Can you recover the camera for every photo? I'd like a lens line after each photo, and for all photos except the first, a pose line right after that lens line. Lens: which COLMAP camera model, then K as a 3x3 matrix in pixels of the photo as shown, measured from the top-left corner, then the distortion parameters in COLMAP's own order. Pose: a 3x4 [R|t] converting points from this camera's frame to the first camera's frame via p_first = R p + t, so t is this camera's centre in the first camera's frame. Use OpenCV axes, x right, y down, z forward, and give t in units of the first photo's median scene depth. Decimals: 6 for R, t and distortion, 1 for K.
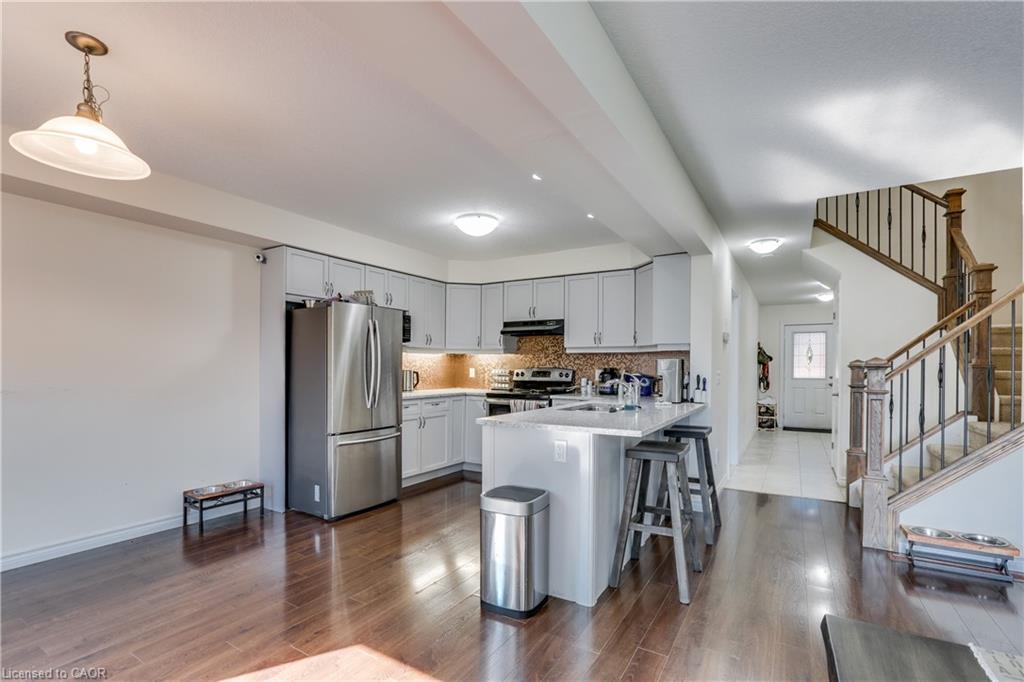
lens RADIAL K [[479.3, 0, 504.0], [0, 479.3, 373.9], [0, 0, 1]] dist [-0.015433, 0.000013]
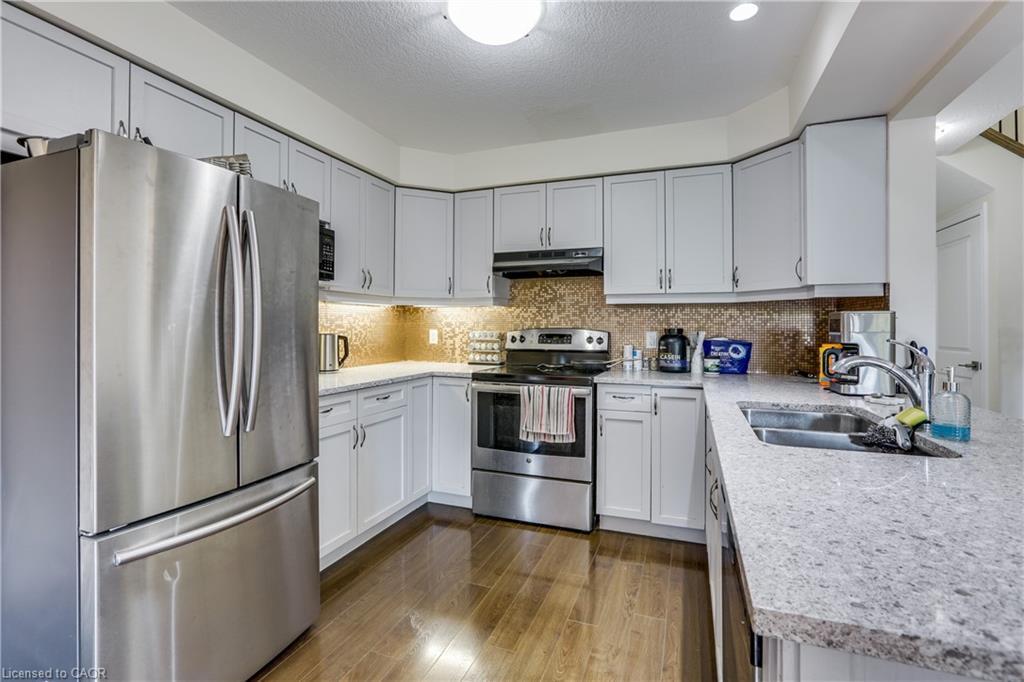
lens RADIAL K [[465.8, 0, 510.4], [0, 465.8, 326.3], [0, 0, 1]] dist [-0.023315, 0.001669]
pose [[0.980744, -0.002525, 0.195279, -0.098605], [0.005342, 0.999889, -0.013902, -0.007751], [-0.195222, 0.014677, 0.980649, 0.433922]]
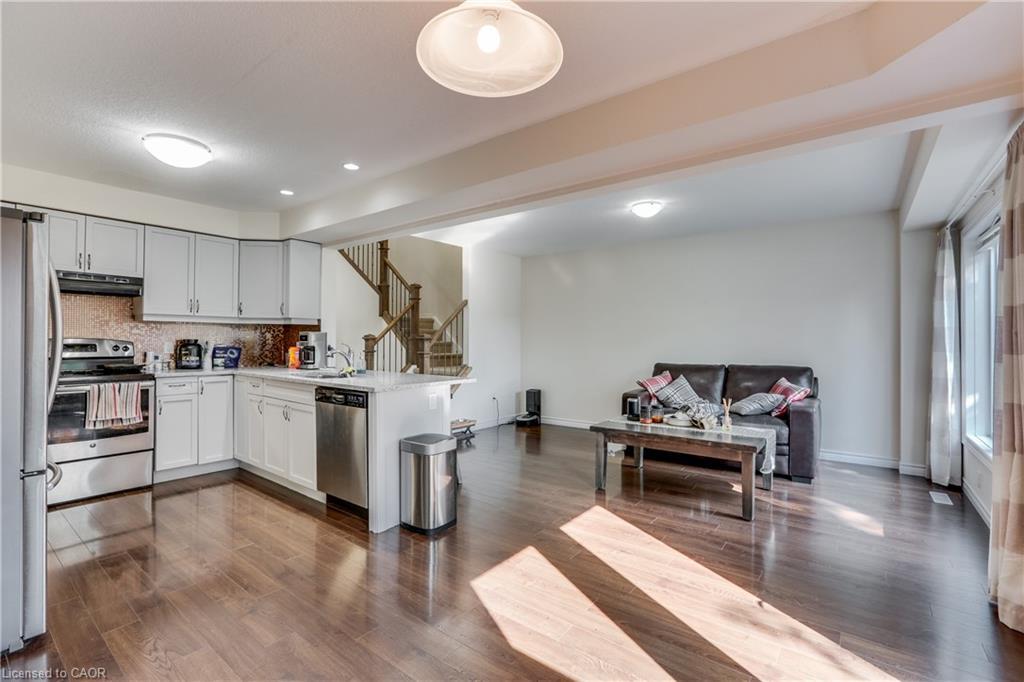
lens RADIAL K [[465.8, 0, 509.1], [0, 465.8, 339.5], [0, 0, 1]] dist [-0.023315, 0.001669]
pose [[0.108874, -0.004646, 0.994045, -0.544821], [0.008225, 0.999959, 0.003773, -0.009610], [-0.994022, 0.007765, 0.108908, 0.299668]]
